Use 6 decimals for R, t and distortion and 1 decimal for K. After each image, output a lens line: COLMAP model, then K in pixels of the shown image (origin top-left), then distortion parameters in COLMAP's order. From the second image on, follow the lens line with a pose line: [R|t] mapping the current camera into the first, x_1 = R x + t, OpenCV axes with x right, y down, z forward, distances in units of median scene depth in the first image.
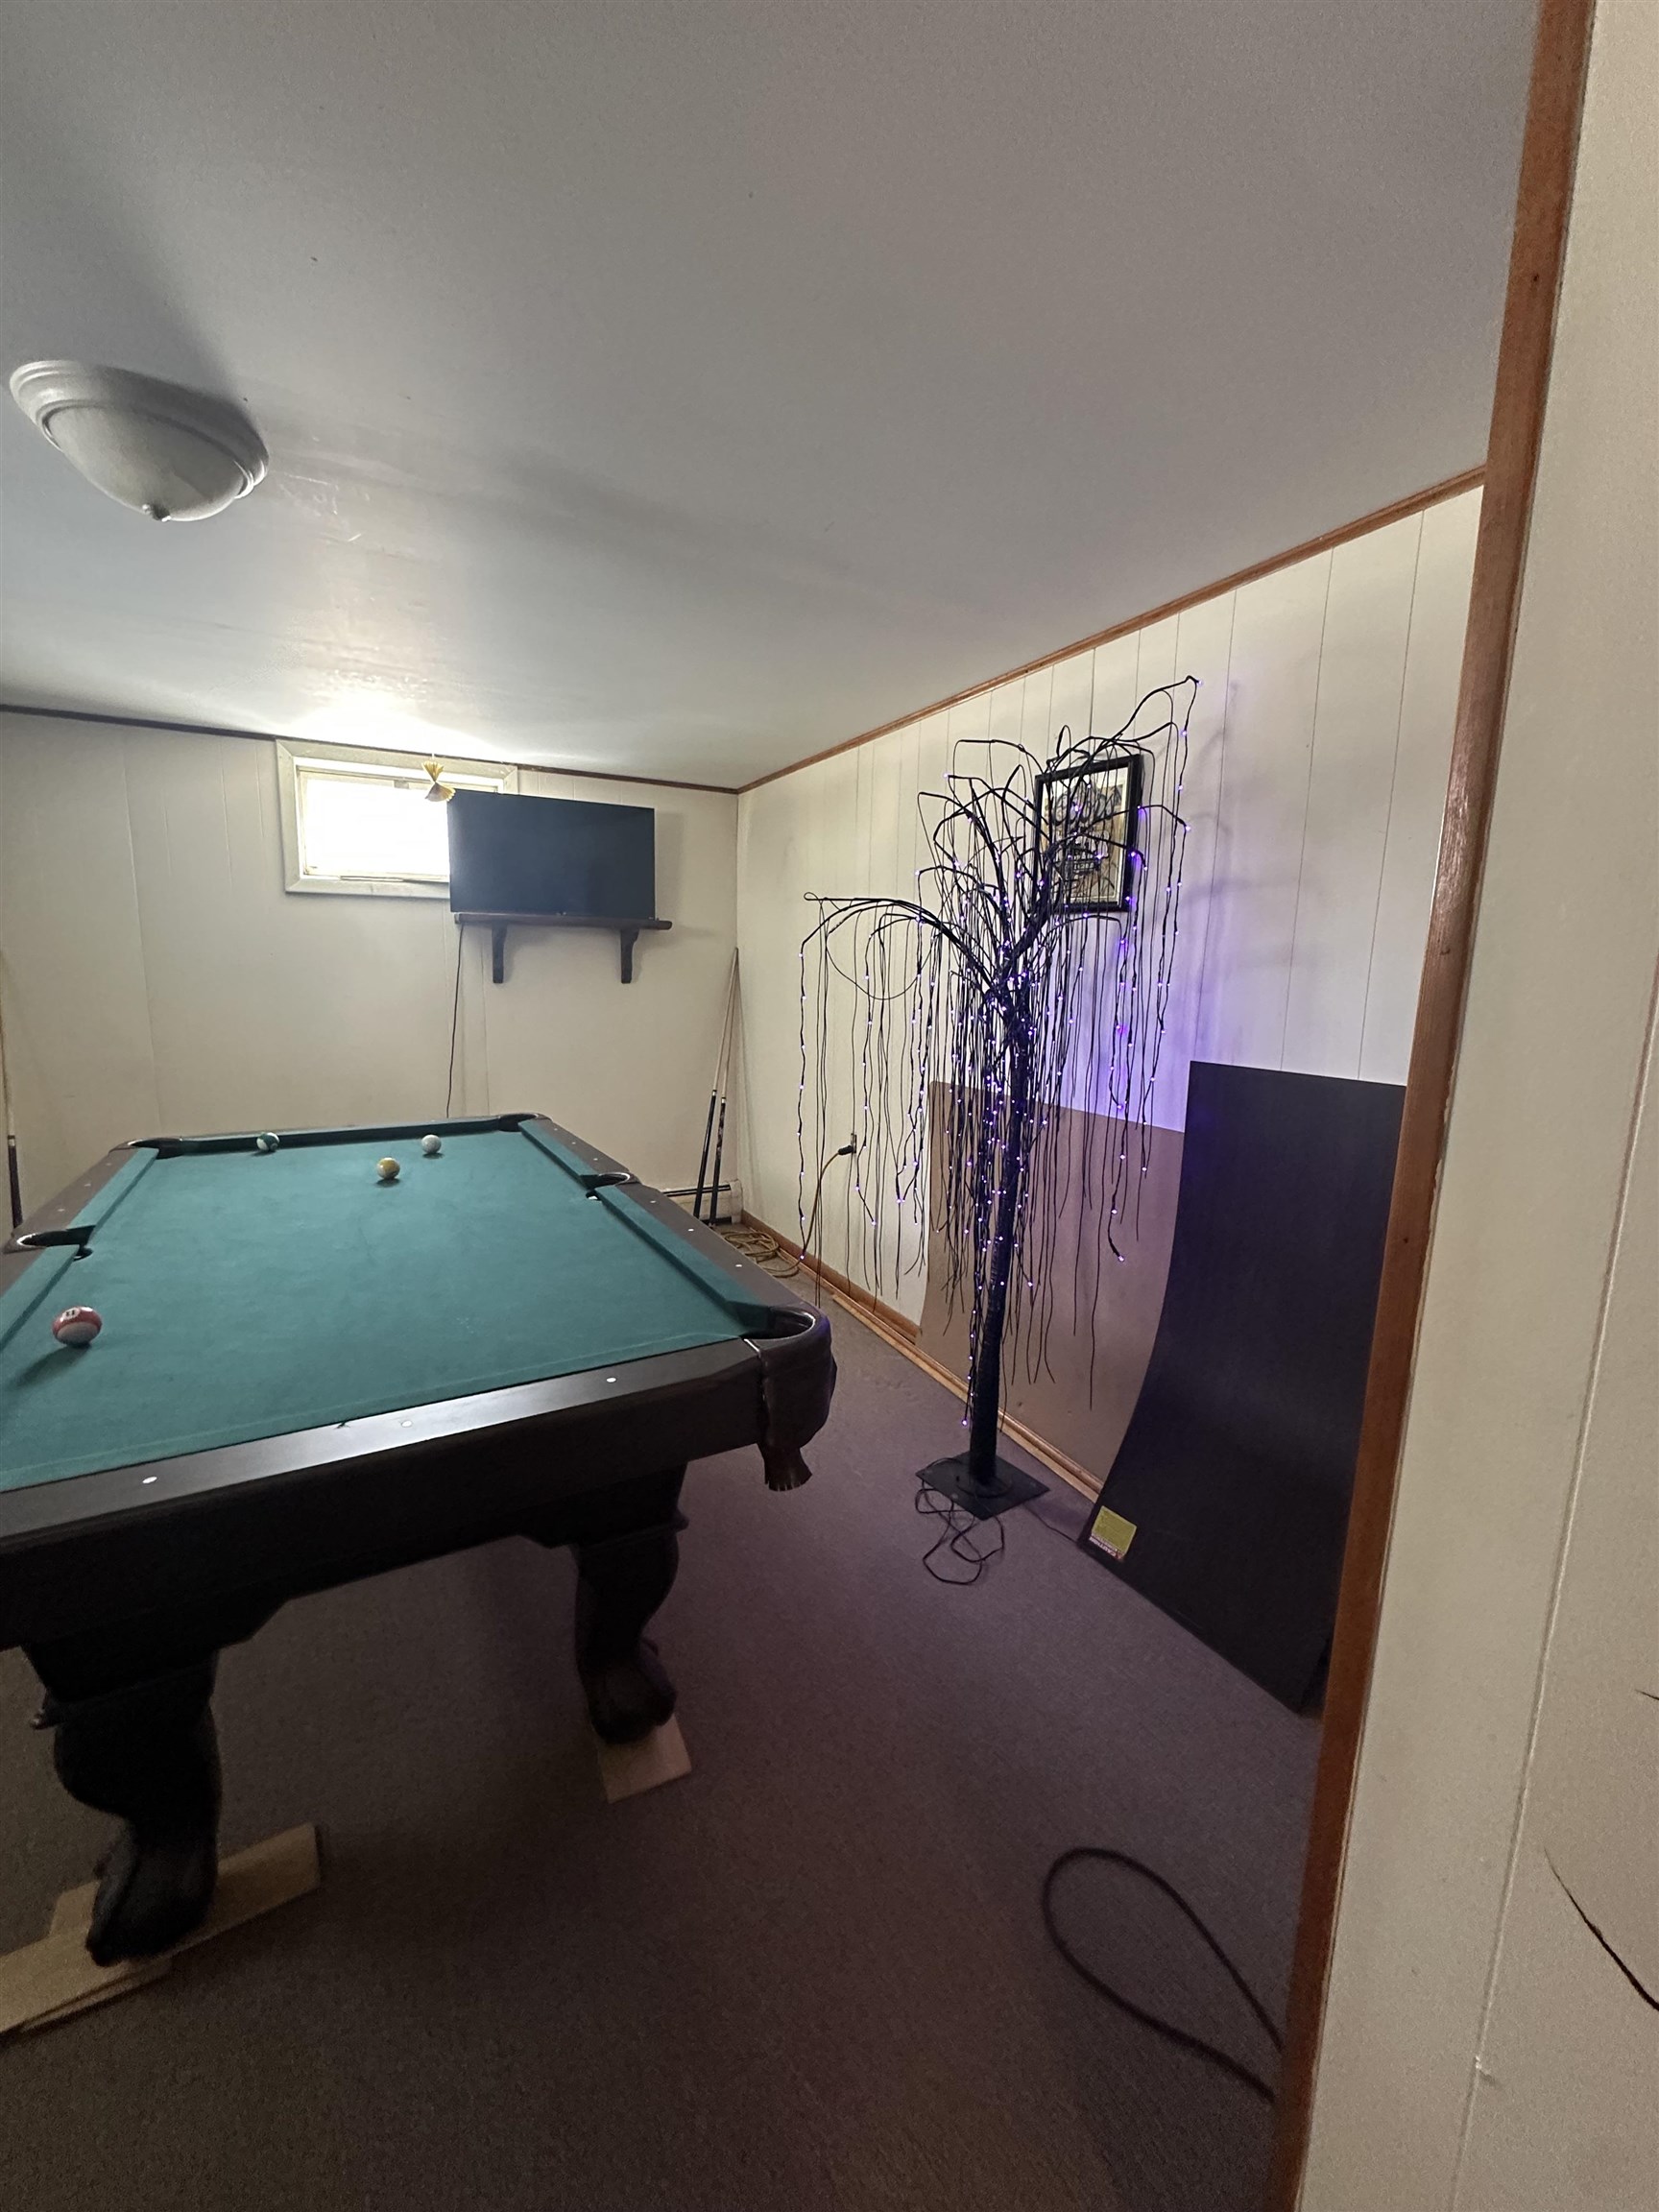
lens RADIAL K [[891.5, 0, 842.2], [0, 891.5, 1110.0], [0, 0, 1]] dist [-0.001909, 0.000542]
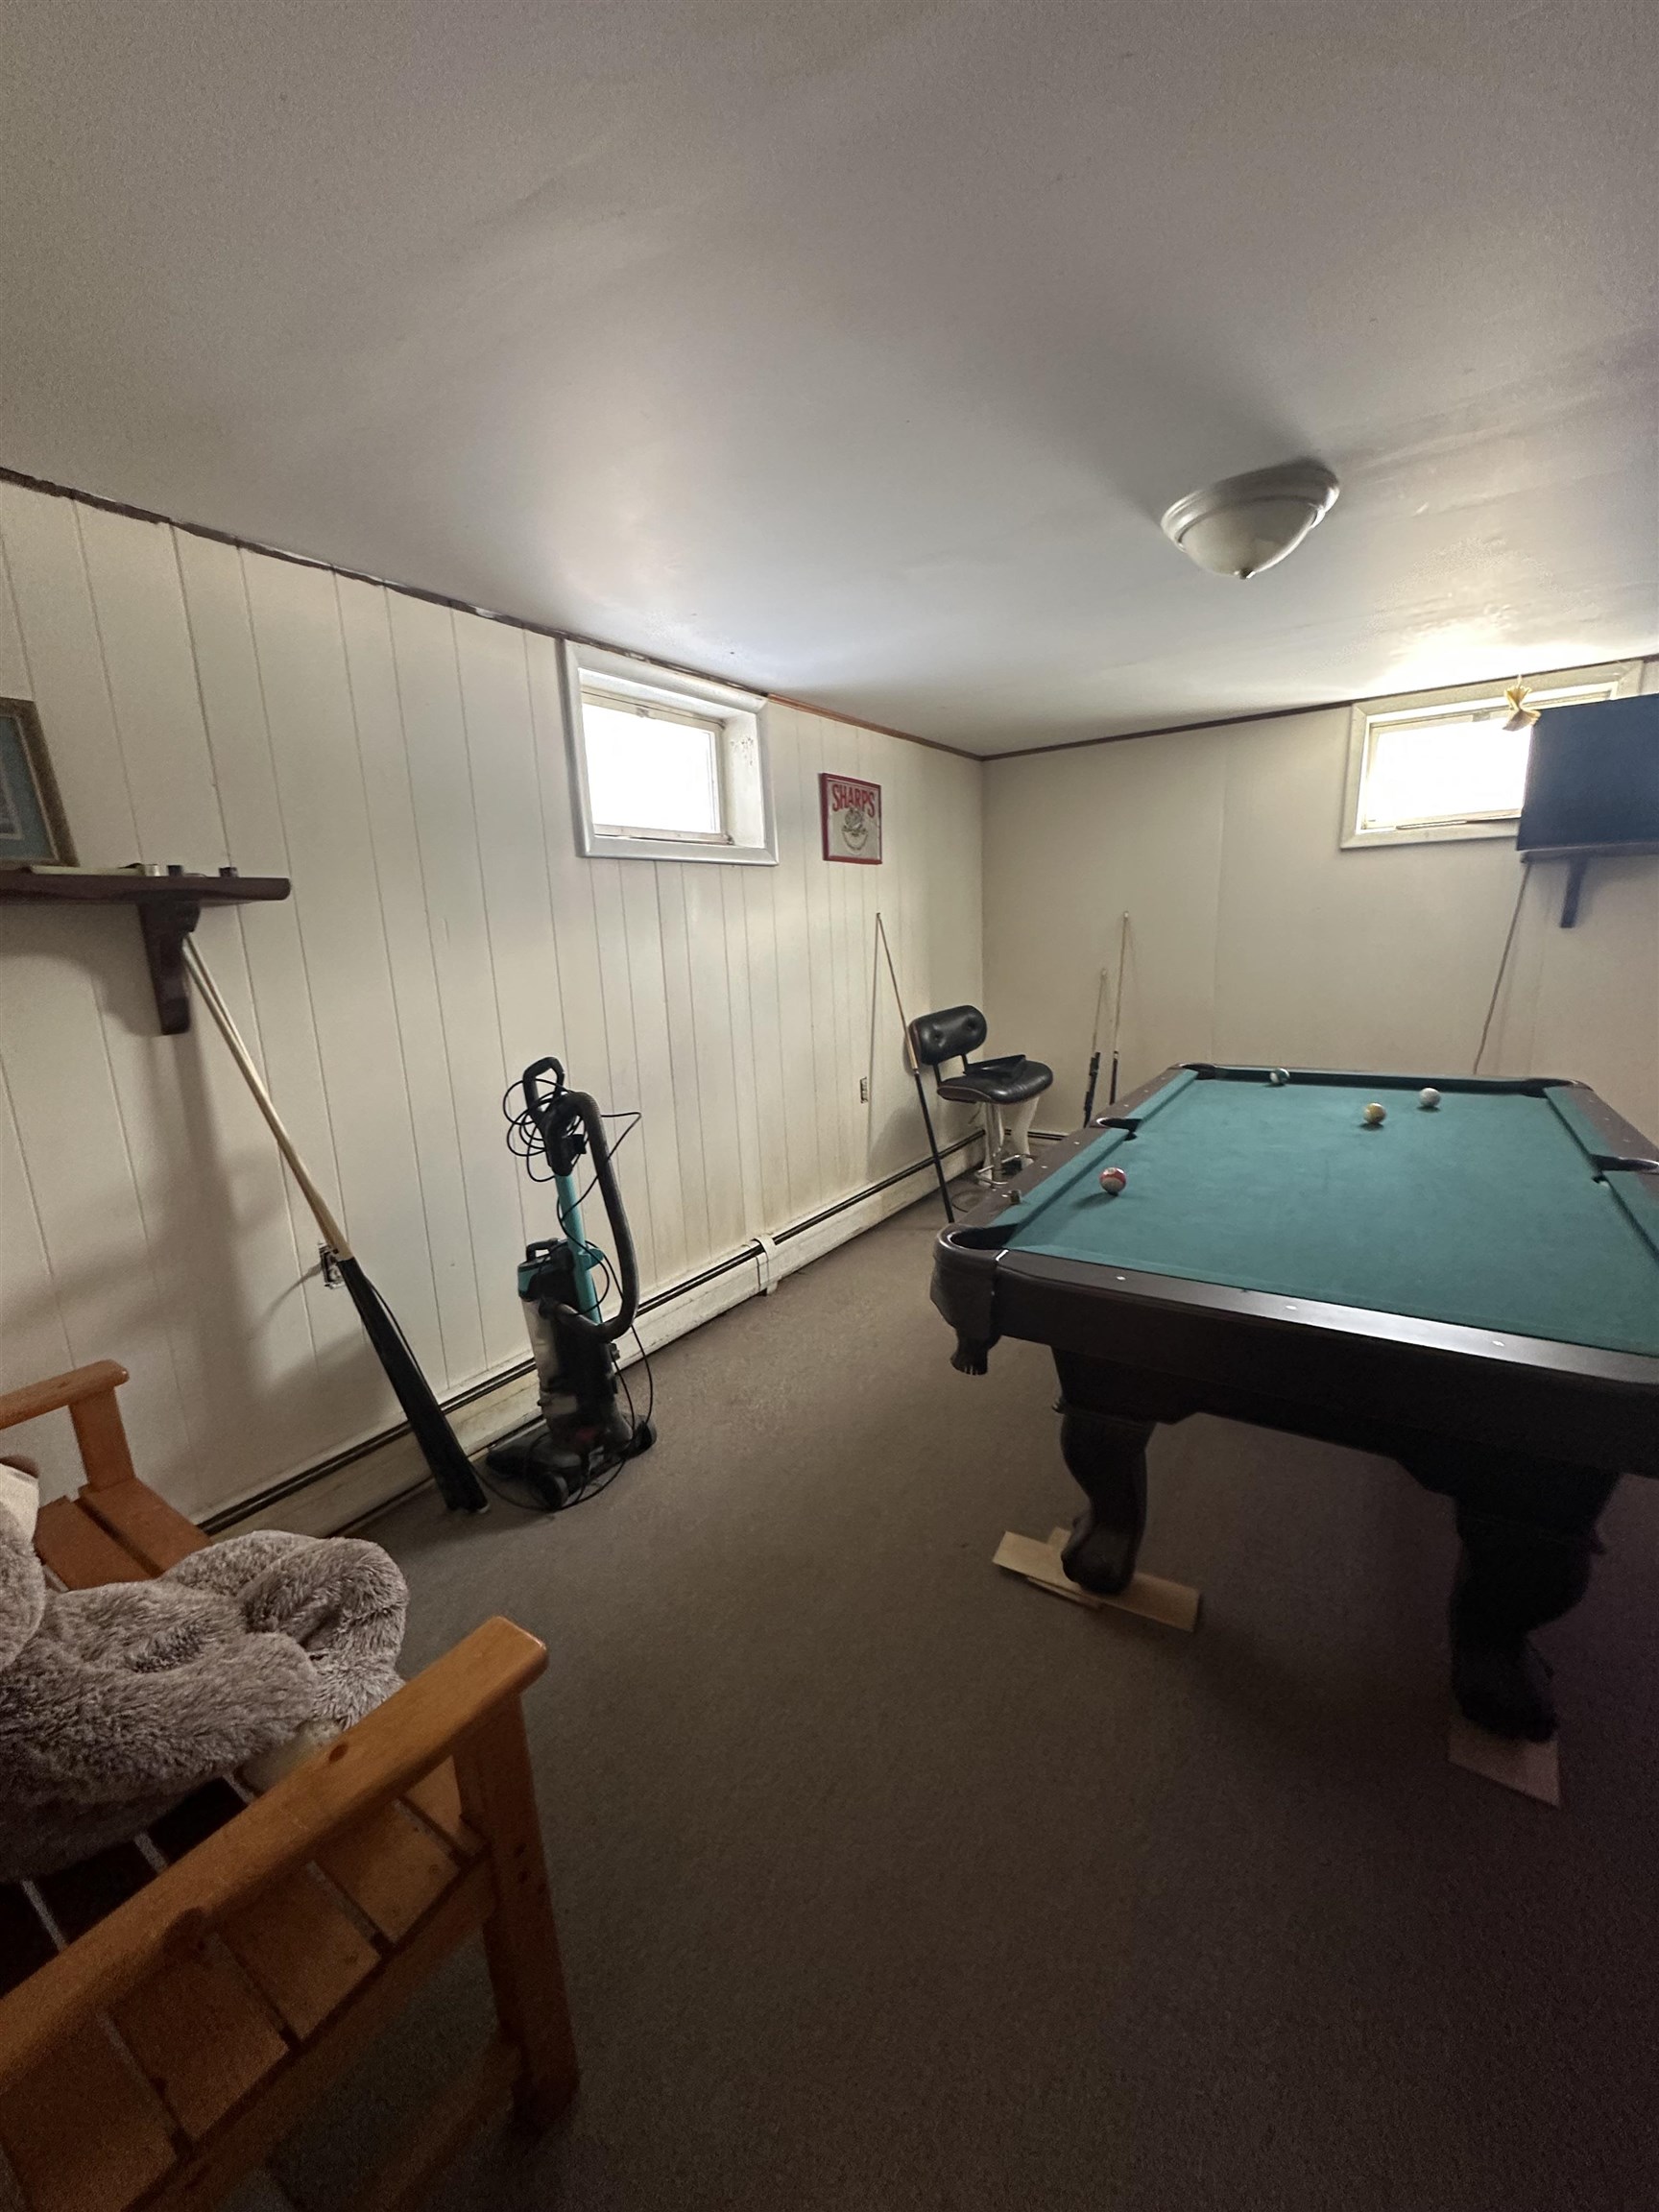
lens RADIAL K [[891.5, 0, 842.2], [0, 891.5, 1110.0], [0, 0, 1]] dist [-0.001909, 0.000542]
pose [[0.480210, 0.146131, -0.864895, 0.093142], [-0.094745, 0.988897, 0.114478, 0.000532], [0.872021, 0.026971, 0.488724, -0.059153]]
